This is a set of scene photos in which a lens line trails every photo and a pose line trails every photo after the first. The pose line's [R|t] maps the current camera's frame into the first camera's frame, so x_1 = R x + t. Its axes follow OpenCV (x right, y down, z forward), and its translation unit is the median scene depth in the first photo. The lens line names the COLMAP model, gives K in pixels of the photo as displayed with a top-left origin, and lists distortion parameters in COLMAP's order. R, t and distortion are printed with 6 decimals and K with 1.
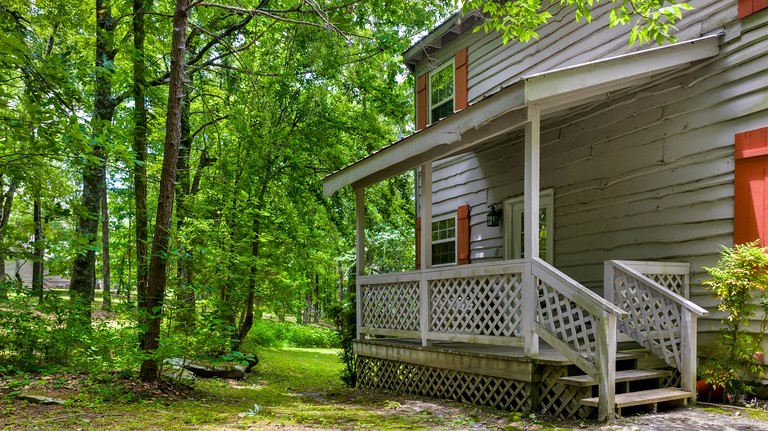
lens RADIAL K [[561.0, 0, 383.4], [0, 561.0, 339.4], [0, 0, 1]] dist [0.001276, -0.008552]
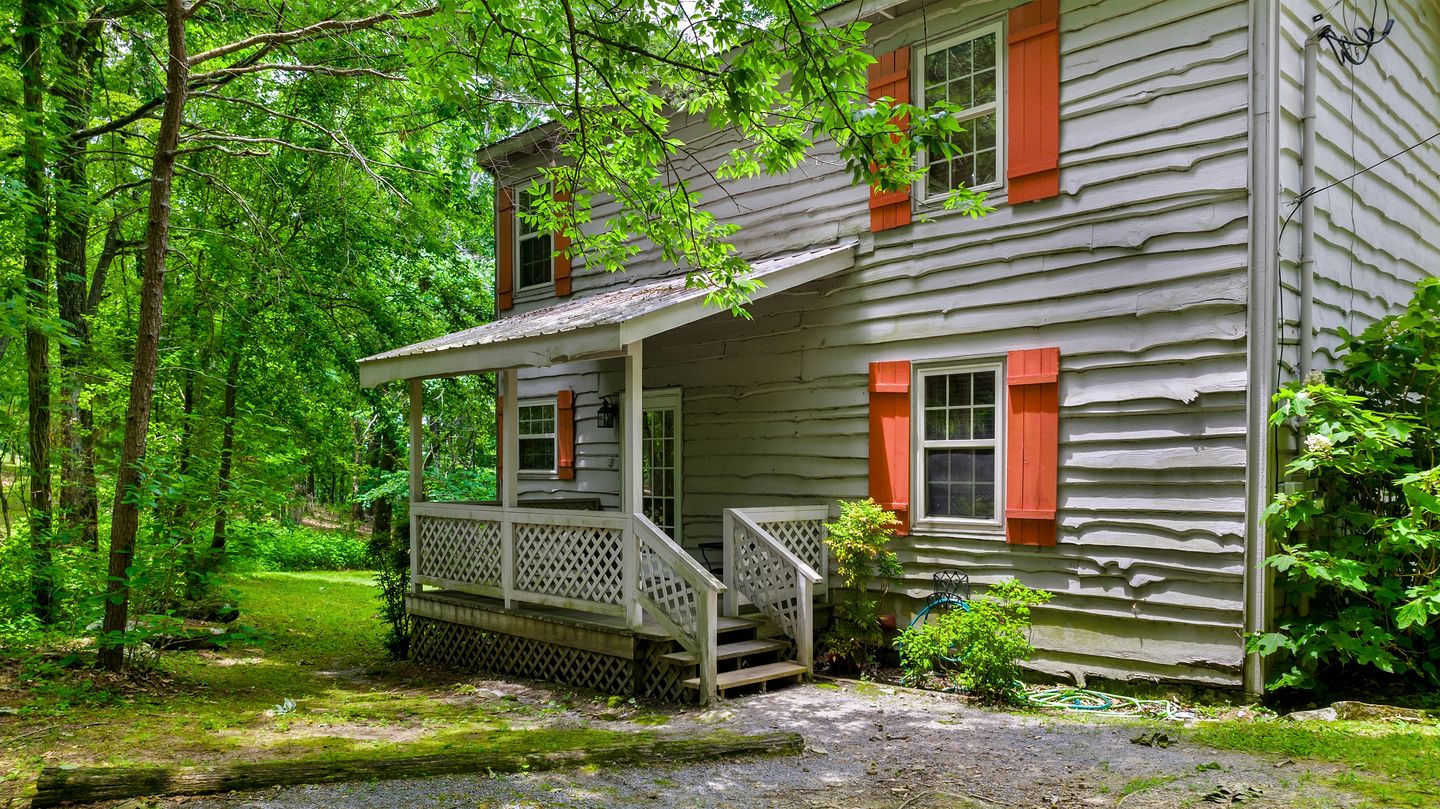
lens RADIAL K [[1035.0, 0, 715.0], [0, 1035.0, 528.3], [0, 0, 1]] dist [-0.010312, -0.002864]
pose [[0.965775, -0.003765, 0.259353, -0.020769], [0.003911, 0.999992, -0.000044, -0.105149], [-0.259351, 0.001057, 0.965783, -0.470974]]
